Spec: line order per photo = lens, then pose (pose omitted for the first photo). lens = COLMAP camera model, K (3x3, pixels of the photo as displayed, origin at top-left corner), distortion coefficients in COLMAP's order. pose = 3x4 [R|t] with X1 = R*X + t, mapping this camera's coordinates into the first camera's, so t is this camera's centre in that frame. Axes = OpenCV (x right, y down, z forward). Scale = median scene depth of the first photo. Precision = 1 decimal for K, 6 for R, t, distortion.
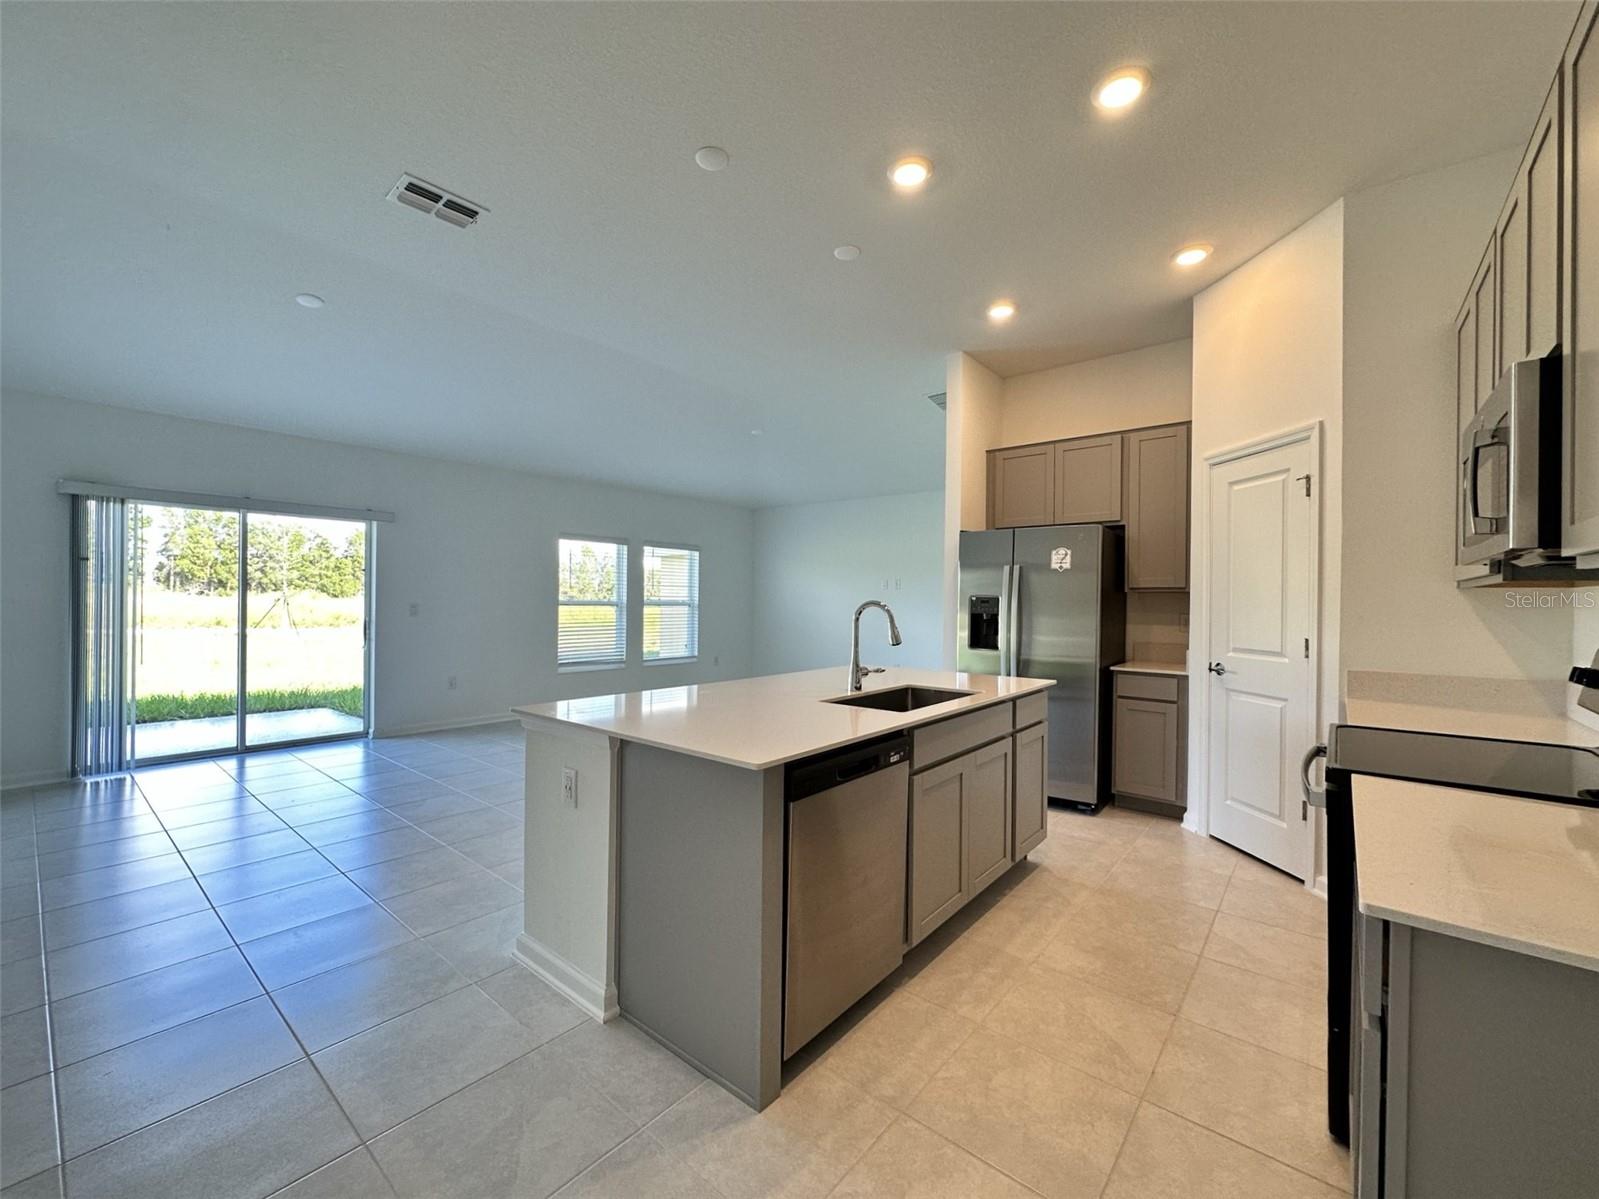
lens RADIAL K [[643.5, 0, 799.5], [0, 643.5, 599.5], [0, 0, 1]] dist [-0.005850, -0.000095]
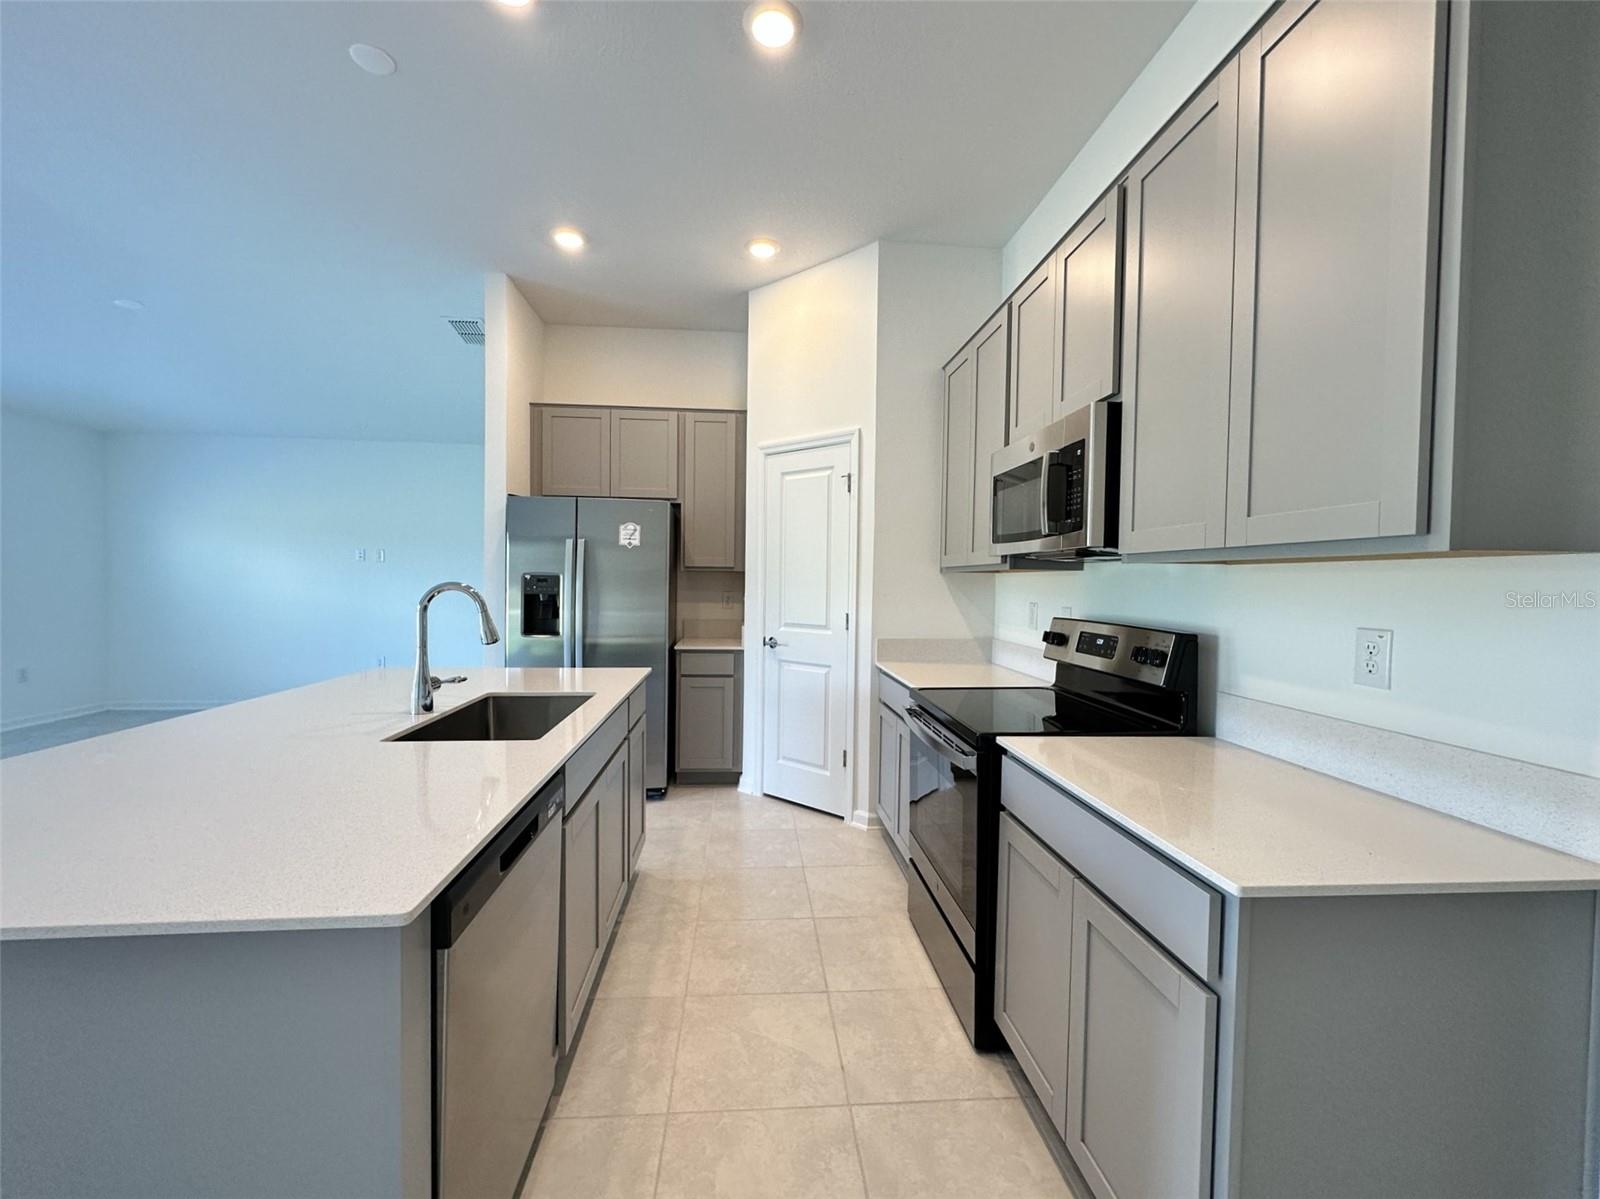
lens RADIAL K [[643.5, 0, 795.3], [0, 643.5, 599.6], [0, 0, 1]] dist [-0.001414, 0.000210]
pose [[0.713736, -0.020890, 0.700103, -0.085836], [-0.006766, 0.999303, 0.036714, -0.005686], [-0.700382, -0.030941, 0.713097, 0.185929]]
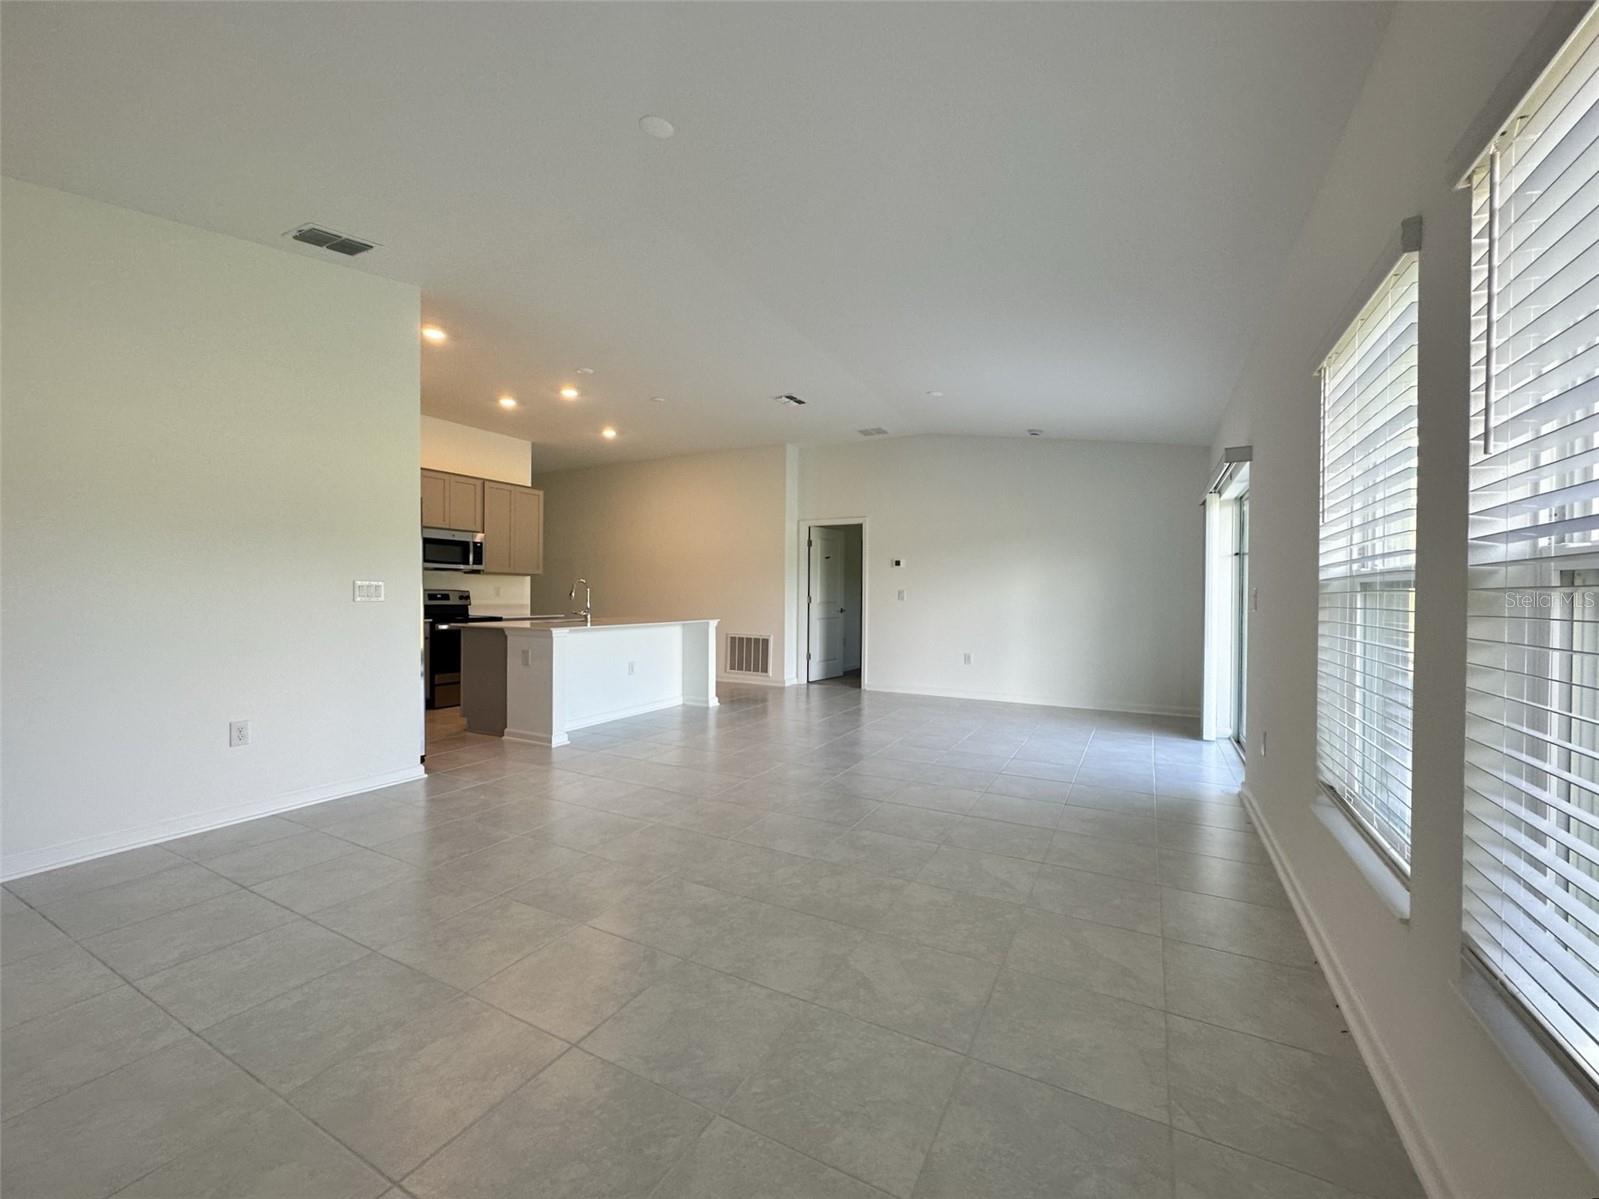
lens RADIAL K [[643.5, 0, 799.5], [0, 643.5, 599.5], [0, 0, 1]] dist [-0.005850, -0.000095]
pose [[-0.980341, -0.012299, -0.196928, -0.147986], [-0.014297, 0.999860, 0.008725, 0.031667], [0.196793, 0.011369, -0.980379, 2.543218]]
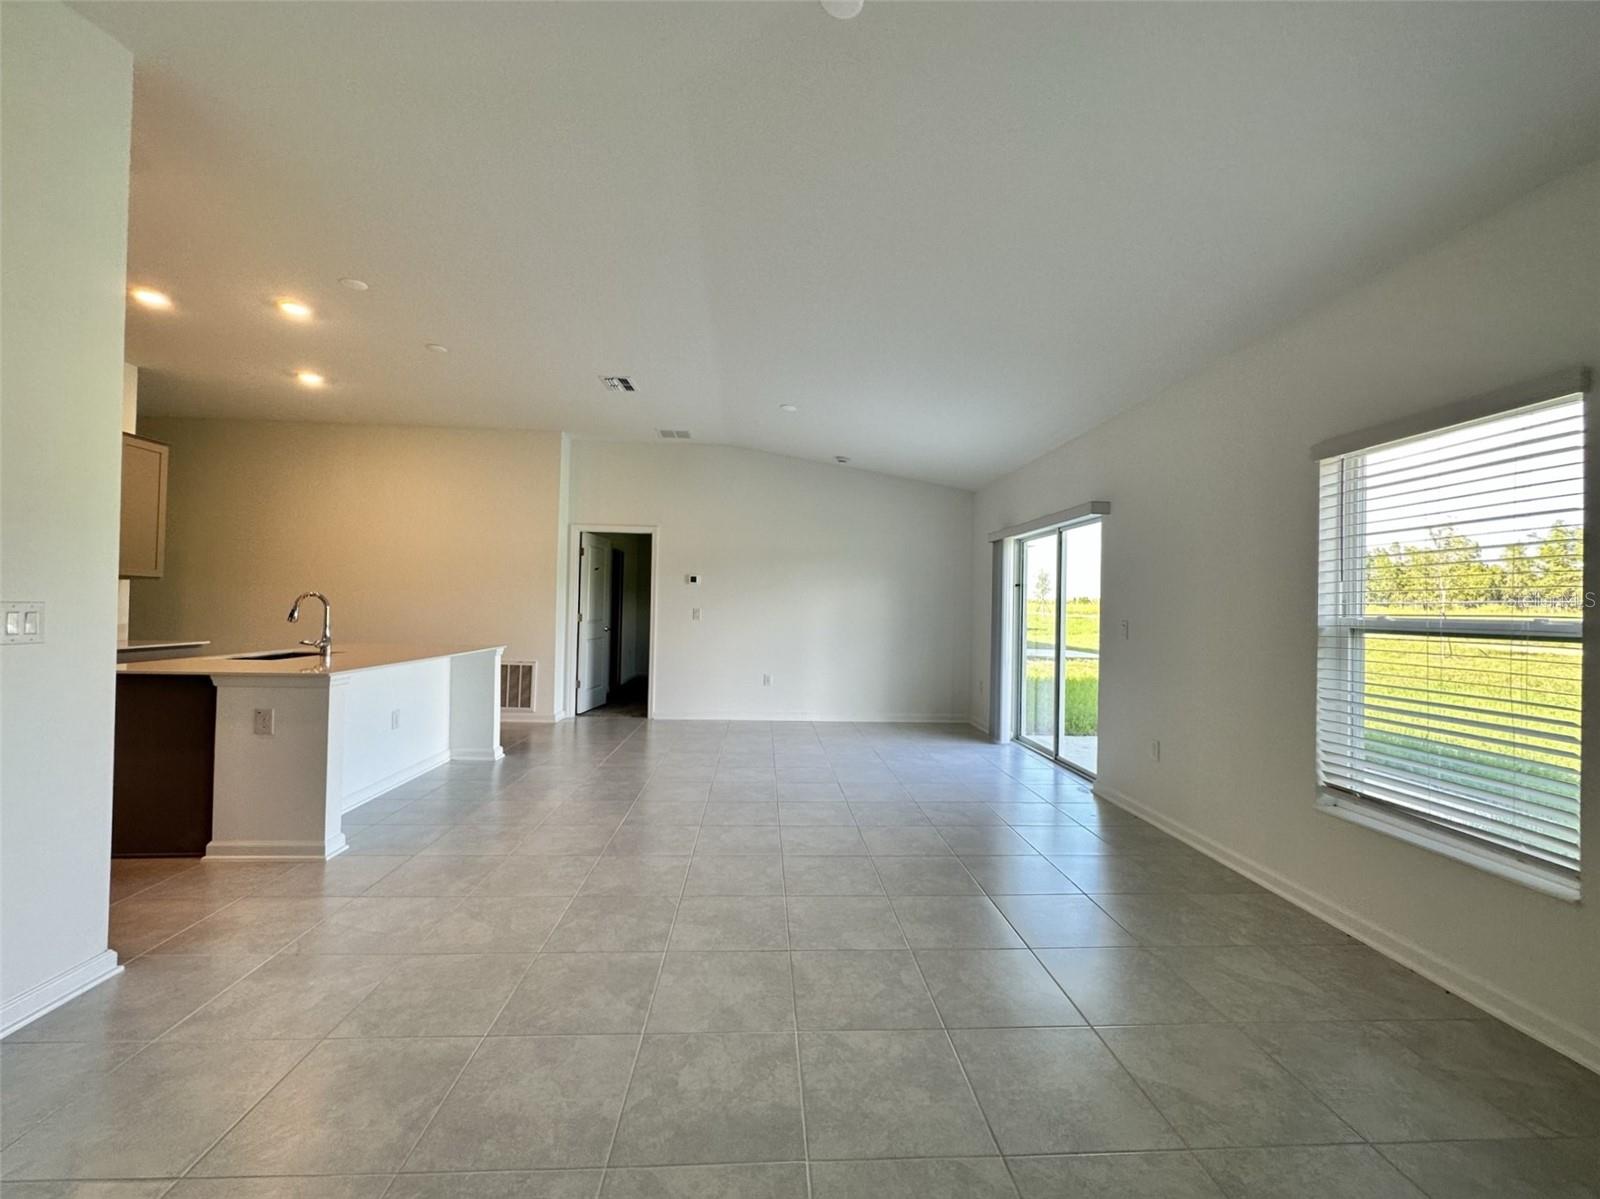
lens RADIAL K [[643.5, 0, 795.3], [0, 643.5, 599.6], [0, 0, 1]] dist [-0.001414, 0.000210]
pose [[-0.730671, -0.030962, -0.682027, 0.232067], [-0.027418, 0.999496, -0.016000, 0.010058], [0.682179, 0.007009, -0.731152, 2.170545]]
